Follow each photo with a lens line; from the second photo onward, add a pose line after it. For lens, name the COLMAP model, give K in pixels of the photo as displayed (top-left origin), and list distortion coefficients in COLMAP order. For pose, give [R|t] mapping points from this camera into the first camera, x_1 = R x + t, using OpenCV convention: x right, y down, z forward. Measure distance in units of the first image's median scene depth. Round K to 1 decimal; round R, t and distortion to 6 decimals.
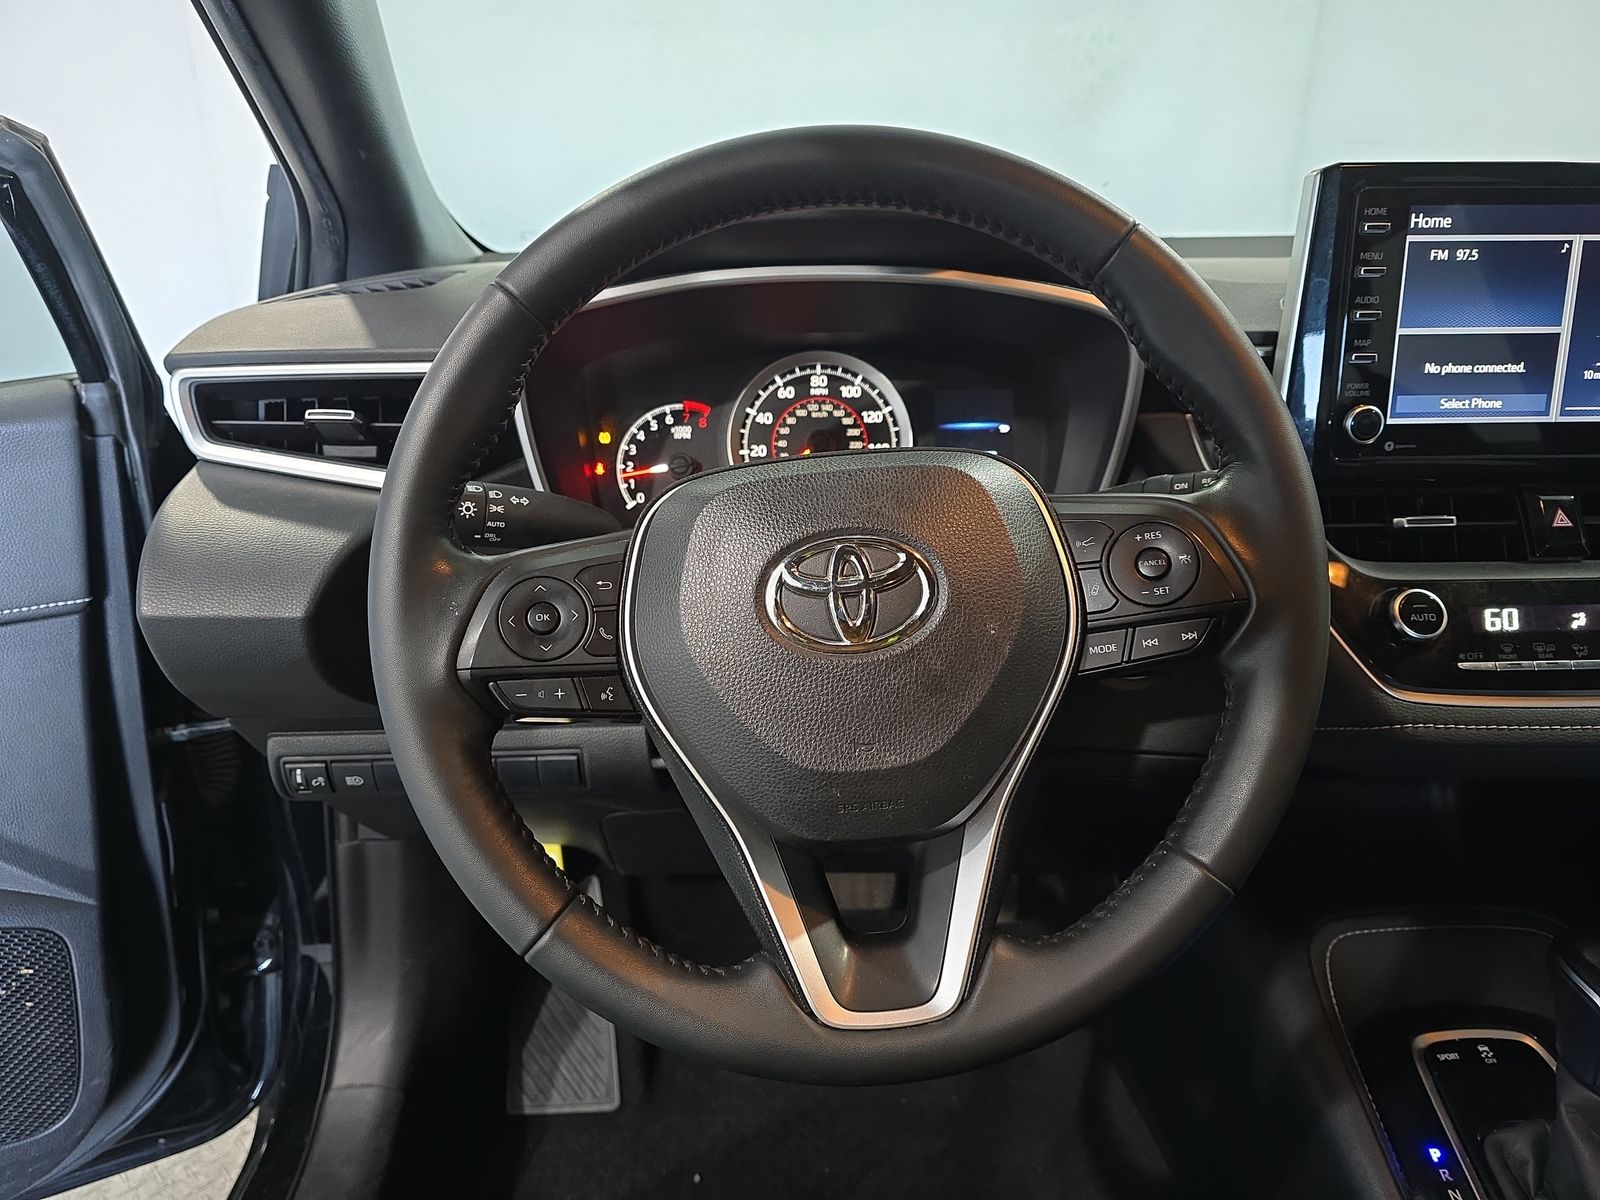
lens RADIAL K [[1065.5, 0, 789.9], [0, 1065.5, 610.9], [0, 0, 1]] dist [0.047292, -0.041985]
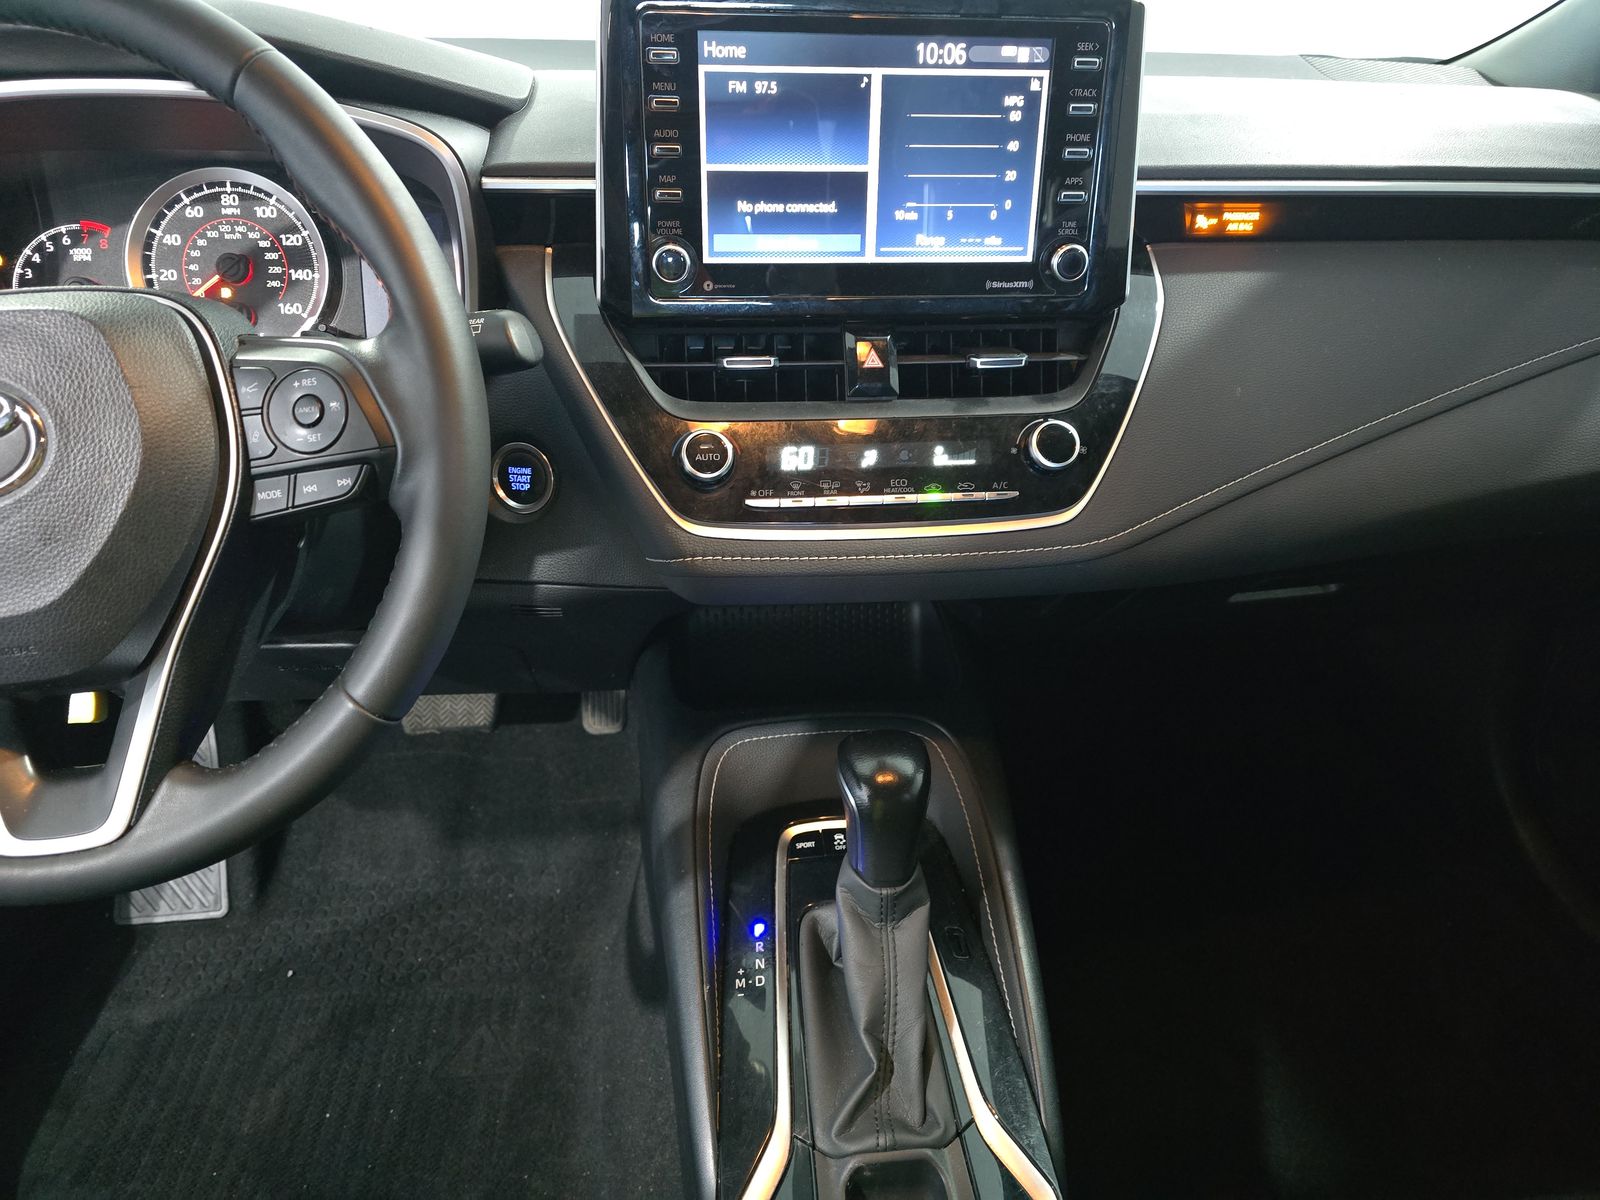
lens RADIAL K [[1065.5, 0, 845.6], [0, 1065.5, 602.0], [0, 0, 1]] dist [0.047292, -0.041985]
pose [[0.996651, -0.016682, 0.080059, 0.561115], [0.002852, 0.985468, 0.169837, -0.027284], [-0.081729, -0.169040, 0.982215, -0.056224]]
